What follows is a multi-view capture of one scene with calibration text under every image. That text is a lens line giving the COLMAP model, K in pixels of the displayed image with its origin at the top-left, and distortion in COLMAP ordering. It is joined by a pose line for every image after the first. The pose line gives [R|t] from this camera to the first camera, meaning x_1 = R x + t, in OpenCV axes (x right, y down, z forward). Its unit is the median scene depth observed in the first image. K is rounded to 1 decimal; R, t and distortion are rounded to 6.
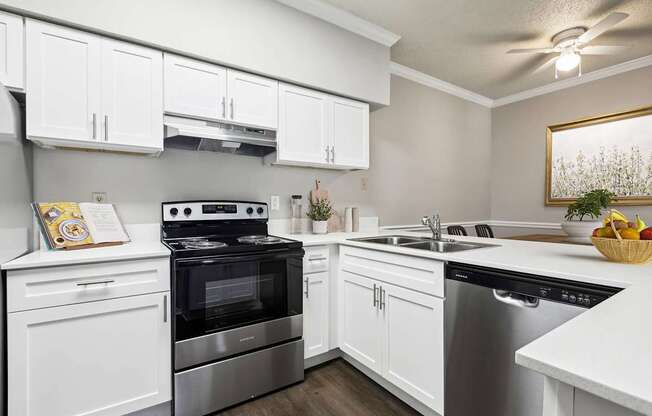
lens RADIAL K [[297.5, 0, 327.4], [0, 297.5, 208.2], [0, 0, 1]] dist [0.014841, -0.000401]
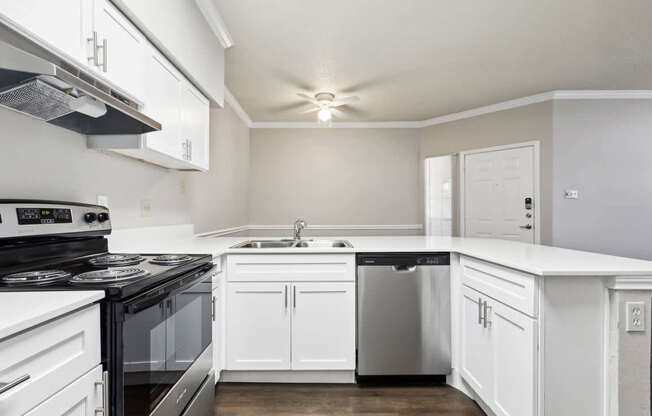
lens RADIAL K [[297.5, 0, 326.0], [0, 297.5, 211.9], [0, 0, 1]] dist [0.014841, -0.000401]
pose [[0.557774, 0.004444, 0.829981, -0.492139], [0.001283, 0.999980, -0.006216, -0.000402], [-0.829992, 0.004532, 0.557757, 0.222288]]
